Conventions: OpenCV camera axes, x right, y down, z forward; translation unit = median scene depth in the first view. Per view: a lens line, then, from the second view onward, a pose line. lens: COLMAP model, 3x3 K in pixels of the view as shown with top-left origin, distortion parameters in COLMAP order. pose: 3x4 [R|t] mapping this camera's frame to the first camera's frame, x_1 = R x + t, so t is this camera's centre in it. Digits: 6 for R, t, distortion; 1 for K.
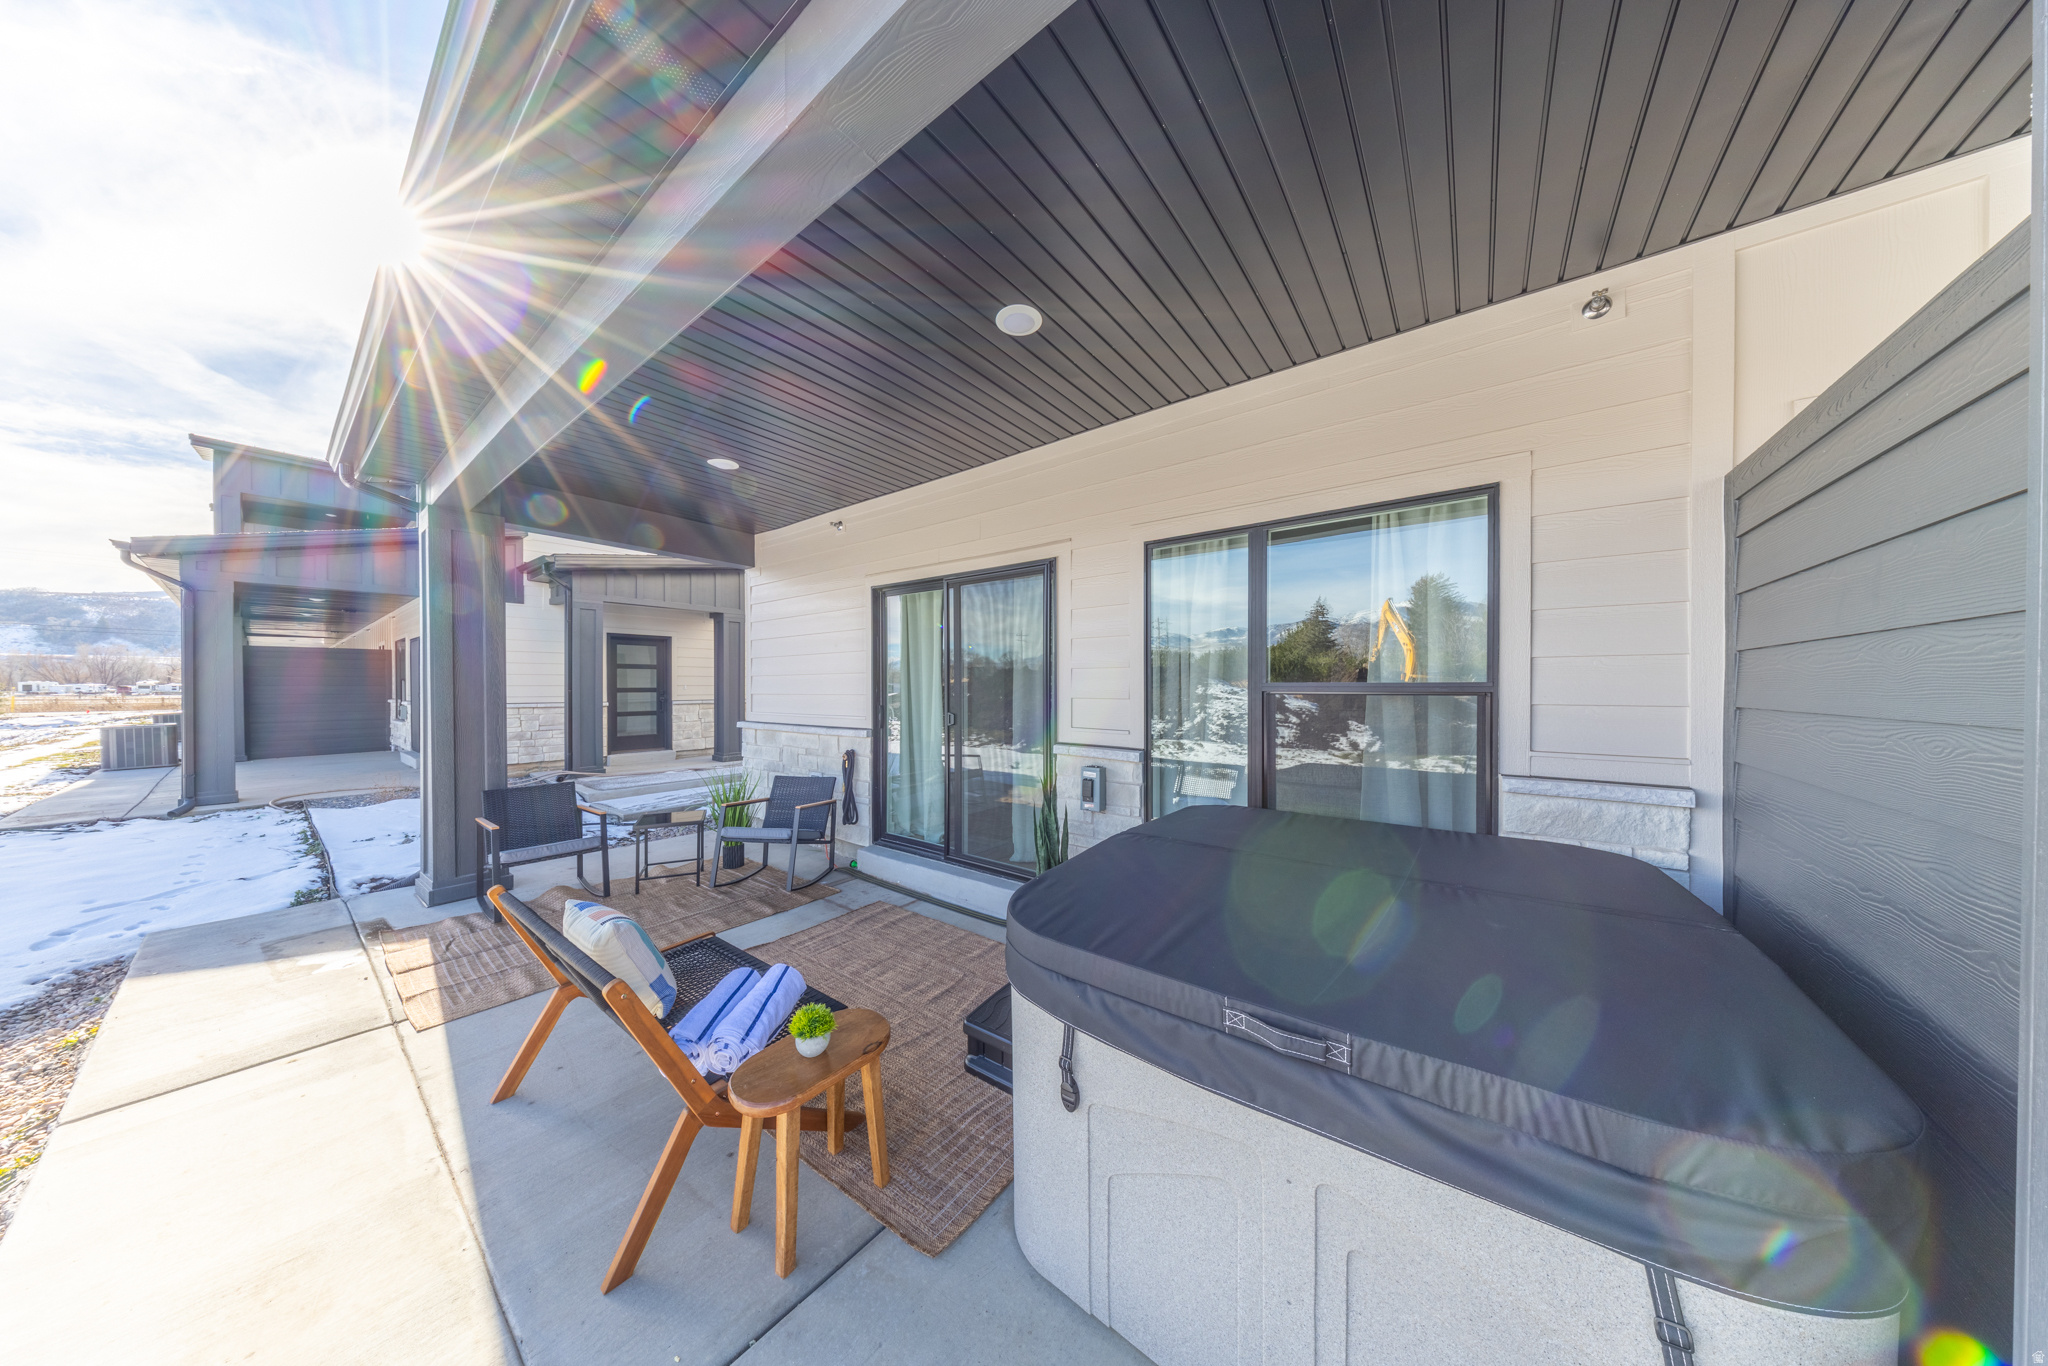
lens RADIAL K [[589.1, 0, 1024.0], [0, 589.1, 683.0], [0, 0, 1]] dist [-0.000224, 0.000010]
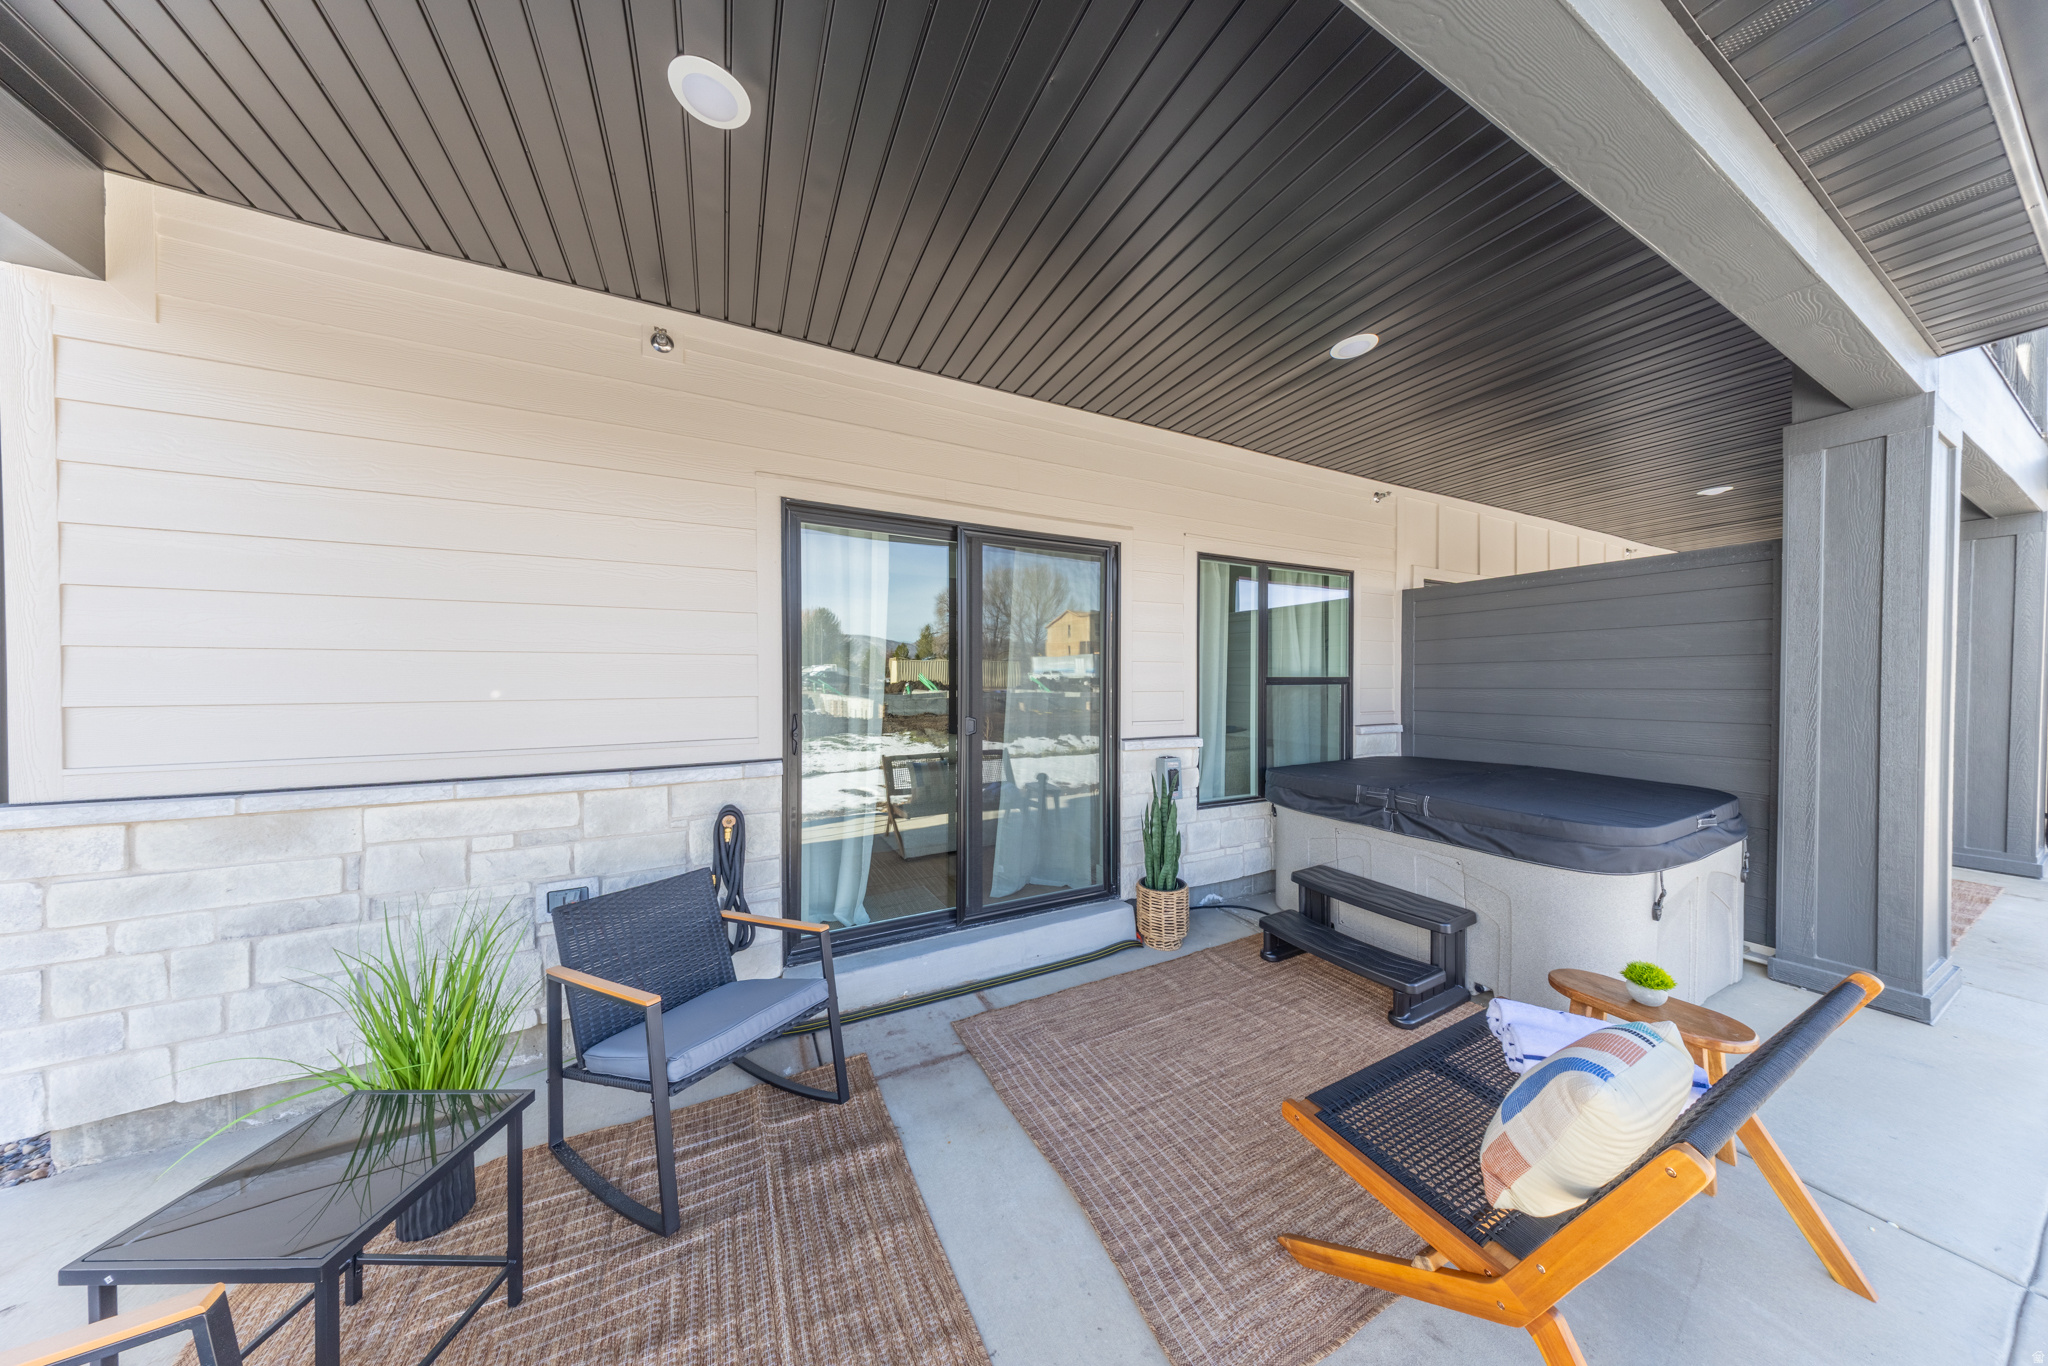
lens RADIAL K [[610.1, 0, 1048.7], [0, 610.1, 680.6], [0, 0, 1]] dist [0.043684, 0.000003]
pose [[0.410907, -0.002204, 0.911675, -0.774306], [-0.003166, 0.999988, 0.003844, 0.002974], [-0.911672, -0.004466, 0.410895, 0.614710]]
